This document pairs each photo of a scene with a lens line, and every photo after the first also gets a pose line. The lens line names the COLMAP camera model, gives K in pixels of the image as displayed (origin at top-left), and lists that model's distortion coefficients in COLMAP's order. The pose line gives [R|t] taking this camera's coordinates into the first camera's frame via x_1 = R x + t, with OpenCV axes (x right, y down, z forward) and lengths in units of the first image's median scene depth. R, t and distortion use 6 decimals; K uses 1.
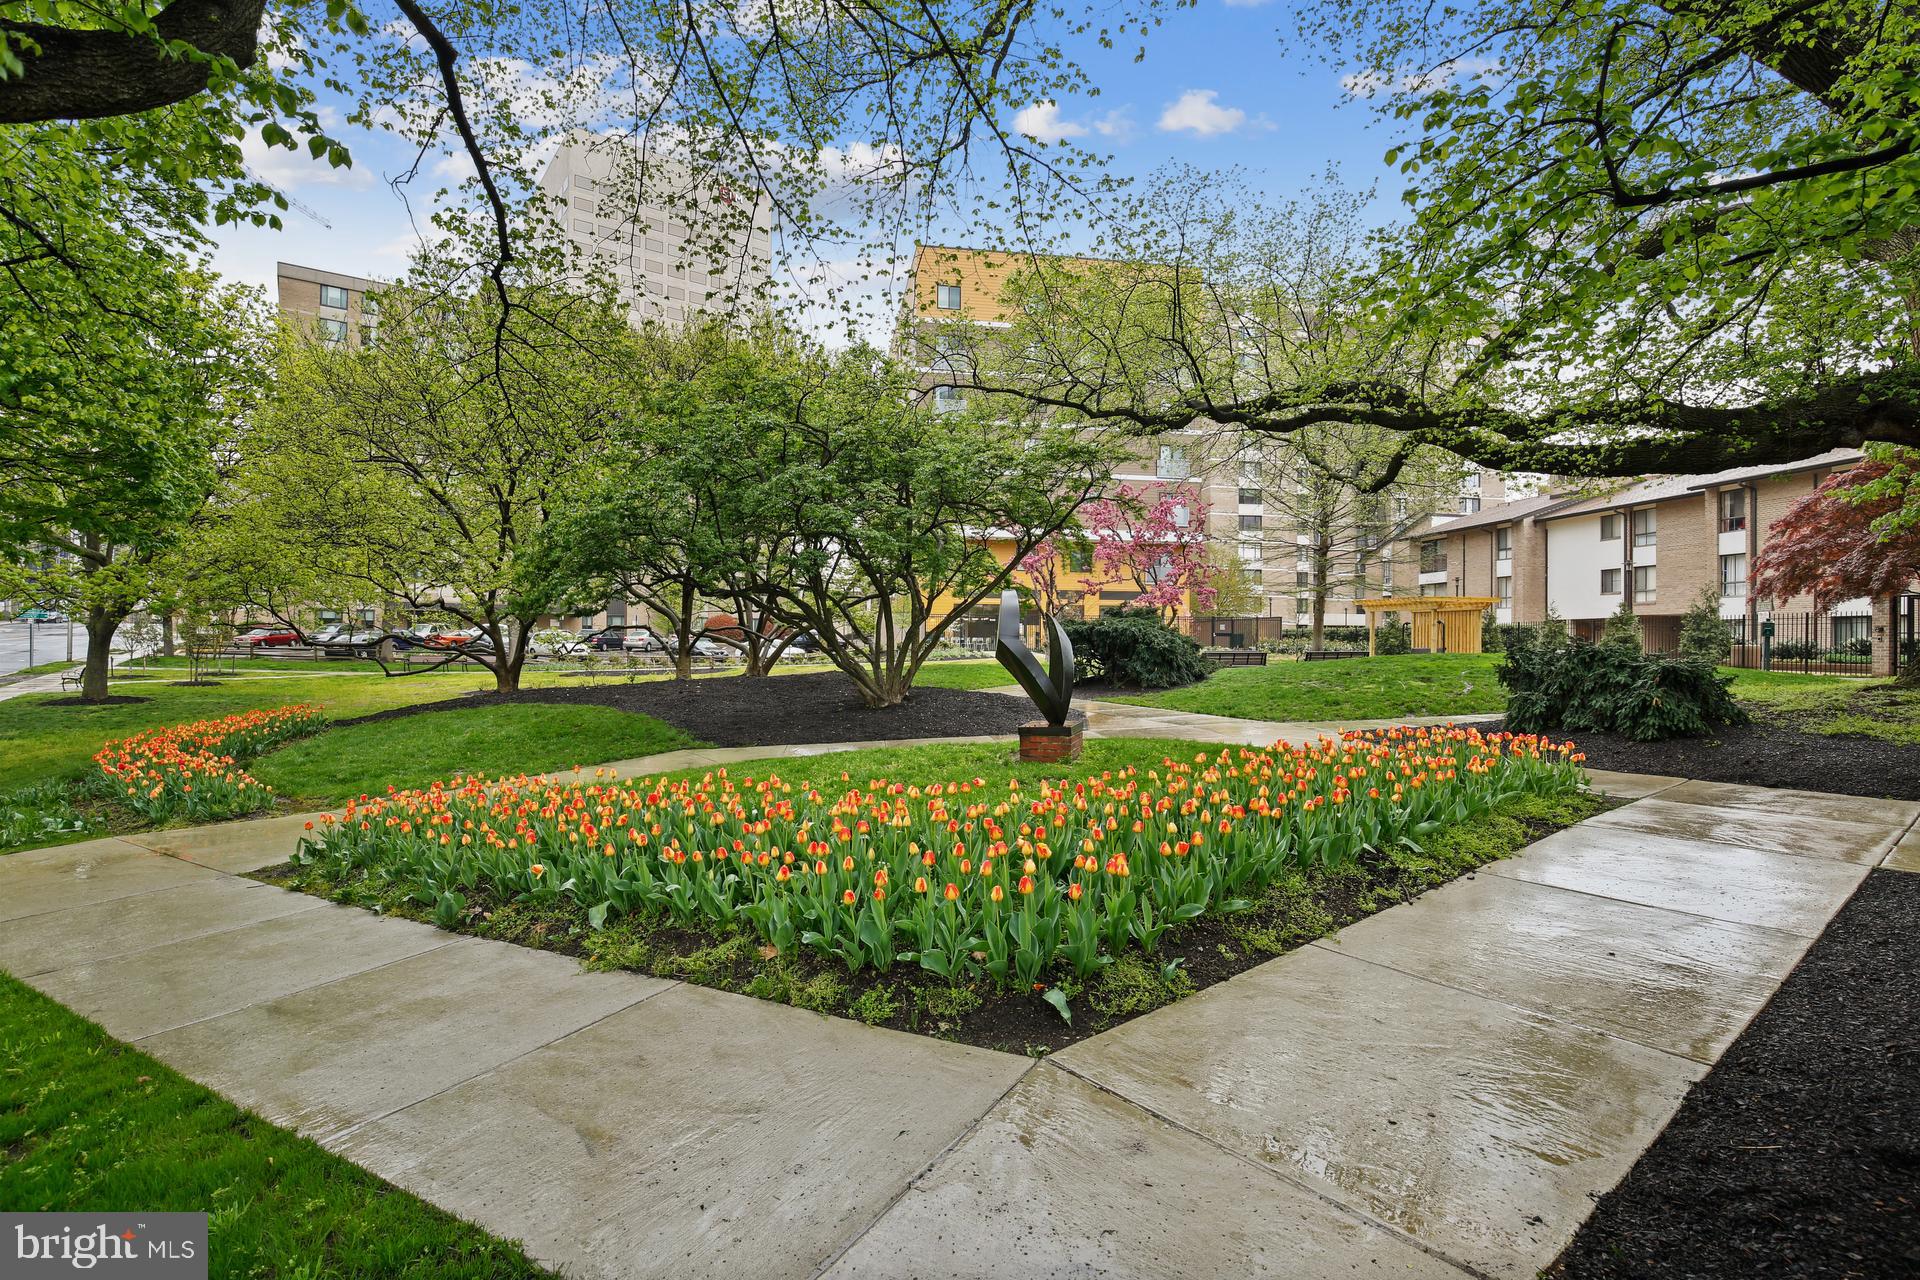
lens RADIAL K [[962.0, 0, 965.2], [0, 962.0, 645.6], [0, 0, 1]] dist [-0.003480, -0.000332]
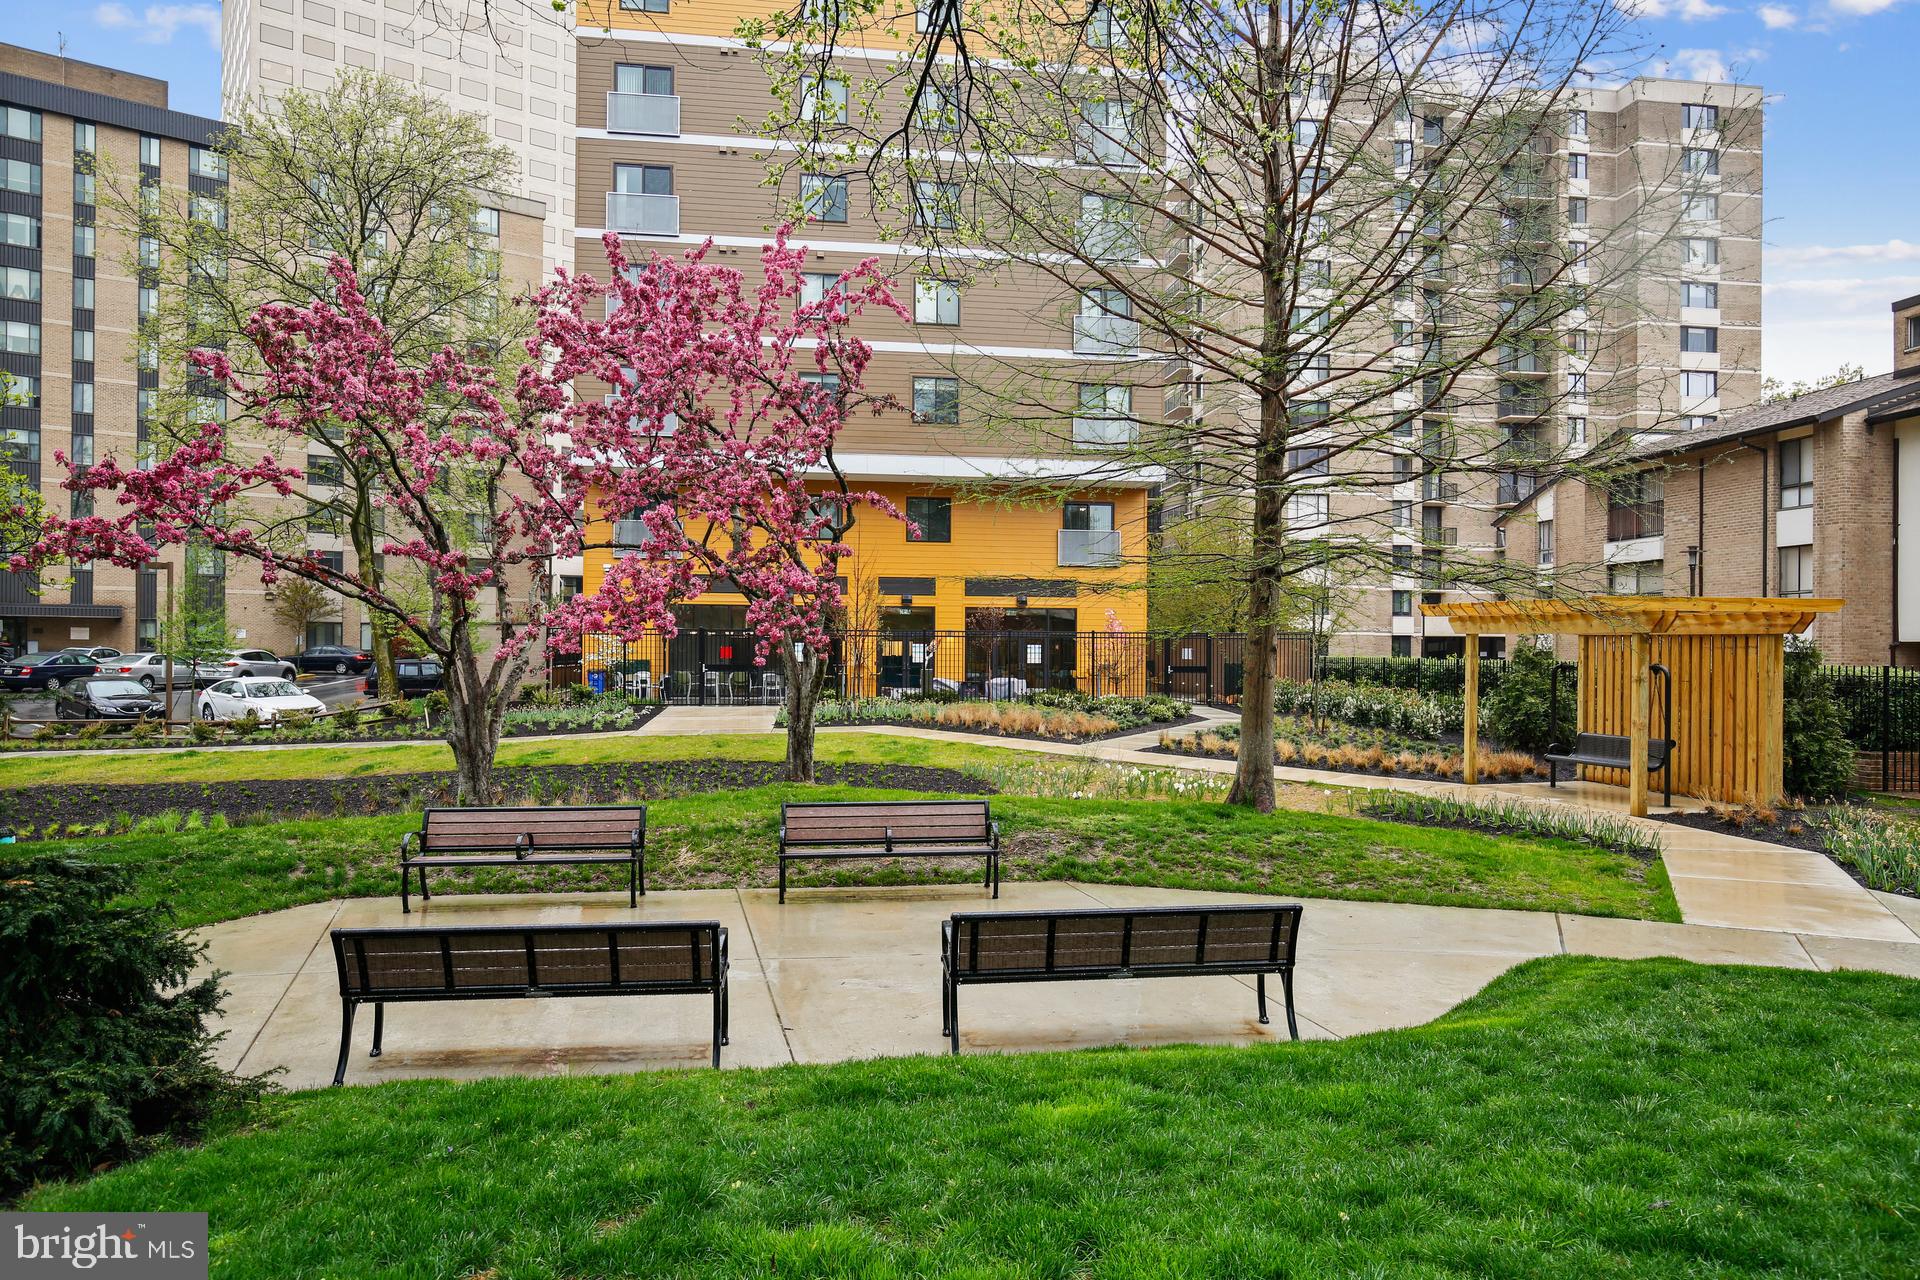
lens RADIAL K [[1173.7, 0, 957.8], [0, 1173.7, 640.7], [0, 0, 1]] dist [-0.000846, -0.000349]
pose [[0.997833, 0.000939, -0.065798, 0.200298], [-0.001127, 0.999995, -0.002817, -0.024753], [0.065795, 0.002885, 0.997829, 0.416856]]
